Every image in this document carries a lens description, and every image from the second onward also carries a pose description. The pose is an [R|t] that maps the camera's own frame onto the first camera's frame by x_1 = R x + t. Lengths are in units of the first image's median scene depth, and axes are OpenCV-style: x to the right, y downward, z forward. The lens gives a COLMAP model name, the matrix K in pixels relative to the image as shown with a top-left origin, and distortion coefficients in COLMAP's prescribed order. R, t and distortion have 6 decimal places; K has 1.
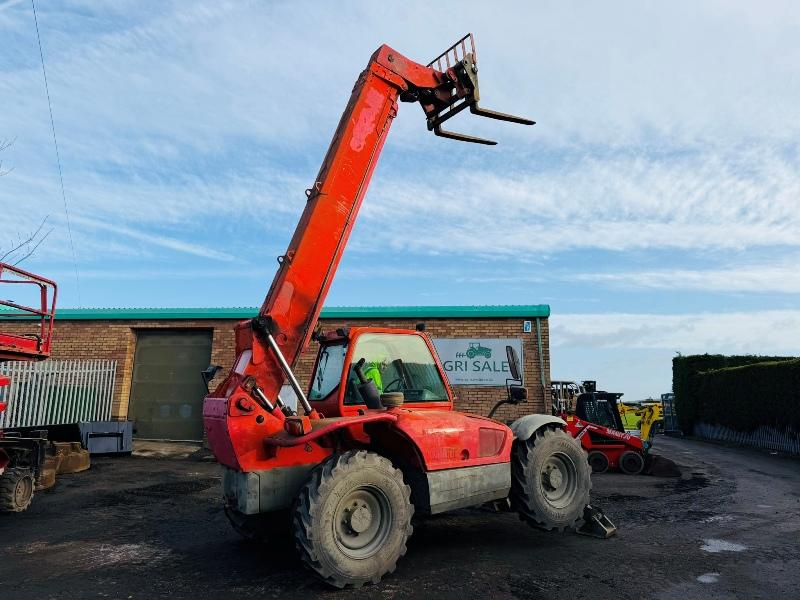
lens RADIAL K [[555.5, 0, 405.3], [0, 555.5, 300.4], [0, 0, 1]] dist [0.052092, -0.057069]
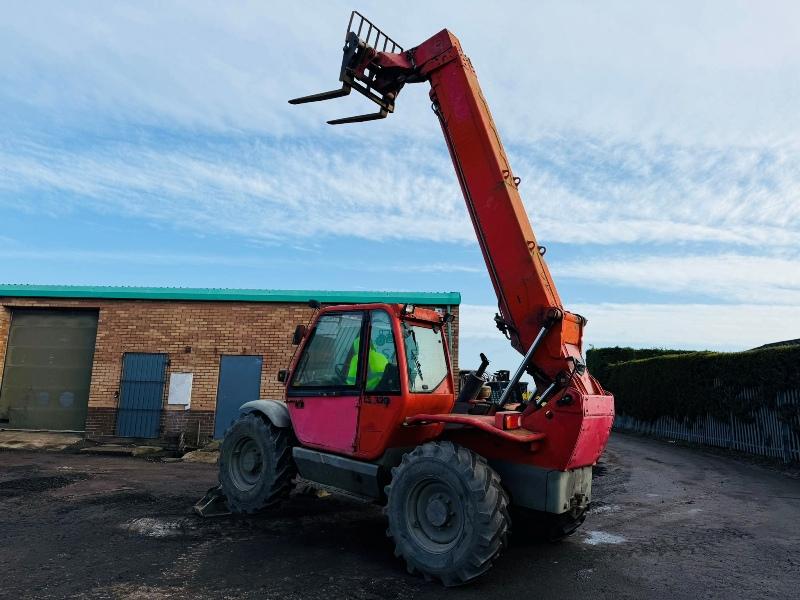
lens RADIAL K [[555.5, 0, 403.9], [0, 555.5, 305.8], [0, 0, 1]] dist [0.052092, -0.057069]
pose [[0.992886, 0.025463, 0.116313, 0.046199], [-0.028628, 0.999262, 0.025618, 0.008641], [-0.115574, -0.028766, 0.992882, 0.039356]]
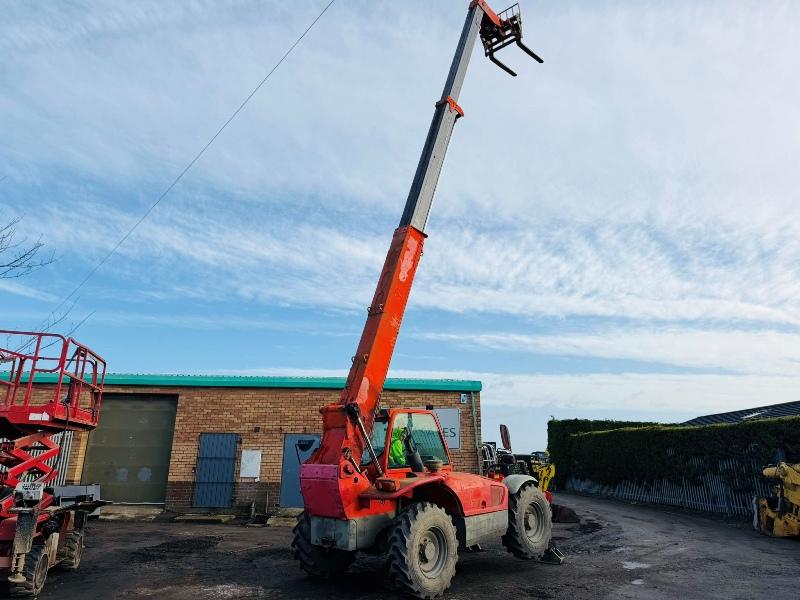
lens RADIAL K [[555.5, 0, 407.5], [0, 555.5, 306.7], [0, 0, 1]] dist [0.052092, -0.057069]
pose [[0.971841, 0.057217, 0.228584, -0.195908], [-0.037090, 0.995123, -0.091400, -0.039949], [-0.232699, 0.080348, 0.969224, -0.171577]]
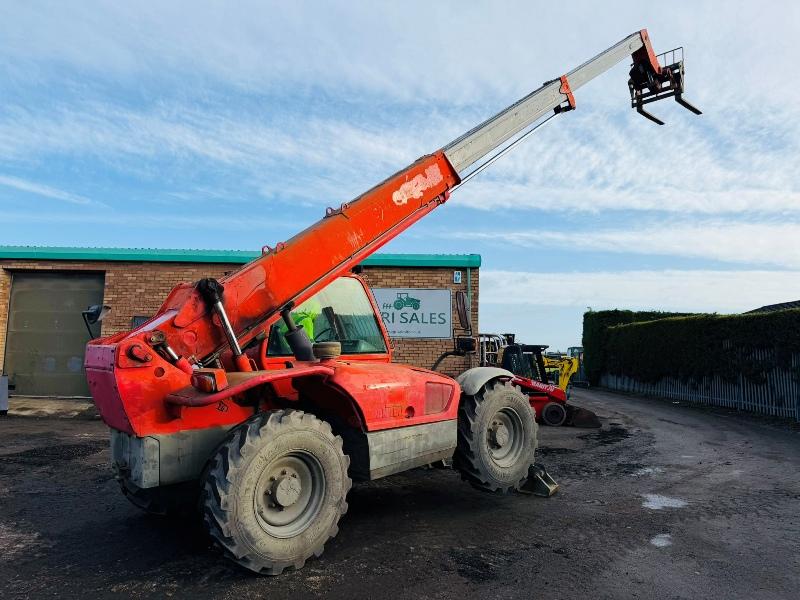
lens RADIAL K [[555.5, 0, 401.3], [0, 555.5, 305.4], [0, 0, 1]] dist [0.052092, -0.057069]
pose [[0.989542, 0.014571, 0.143510, -0.012731], [-0.027443, 0.995731, 0.088127, 0.014599], [-0.141614, -0.091144, 0.985717, 0.070538]]
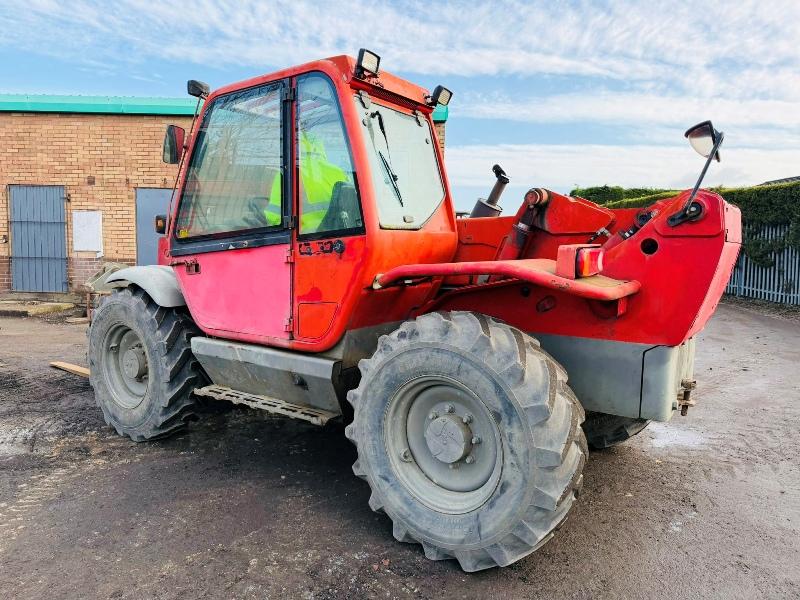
lens RADIAL K [[555.5, 0, 402.4], [0, 555.5, 297.6], [0, 0, 1]] dist [0.052092, -0.057069]
pose [[0.984749, -0.016929, 0.173154, 0.065172], [-0.032130, 0.960441, 0.276625, 0.051427], [-0.170987, -0.277969, 0.945249, 0.232064]]
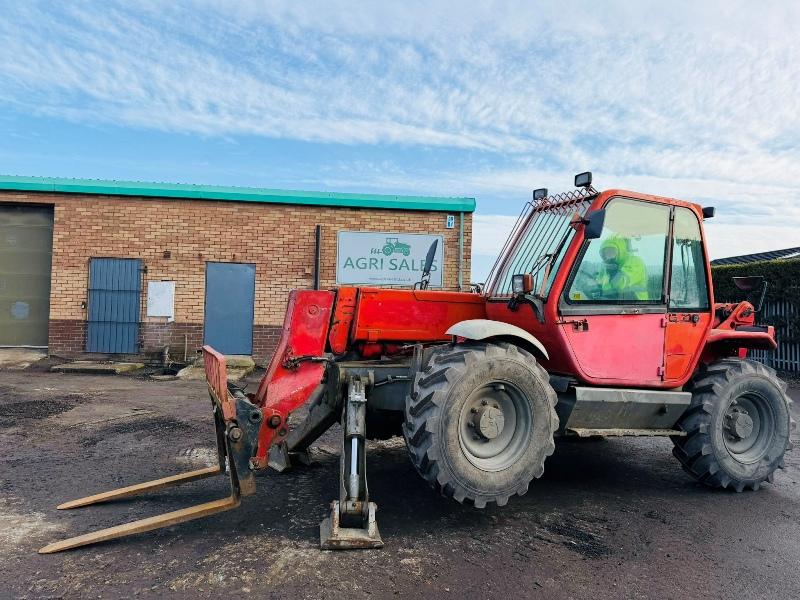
lens RADIAL K [[555.5, 0, 402.4], [0, 555.5, 297.6], [0, 0, 1]] dist [0.052092, -0.057069]
pose [[0.967885, 0.014100, 0.250996, -0.082451], [-0.055561, 0.985734, 0.158876, 0.029775], [-0.245175, -0.167719, 0.954861, 0.137518]]
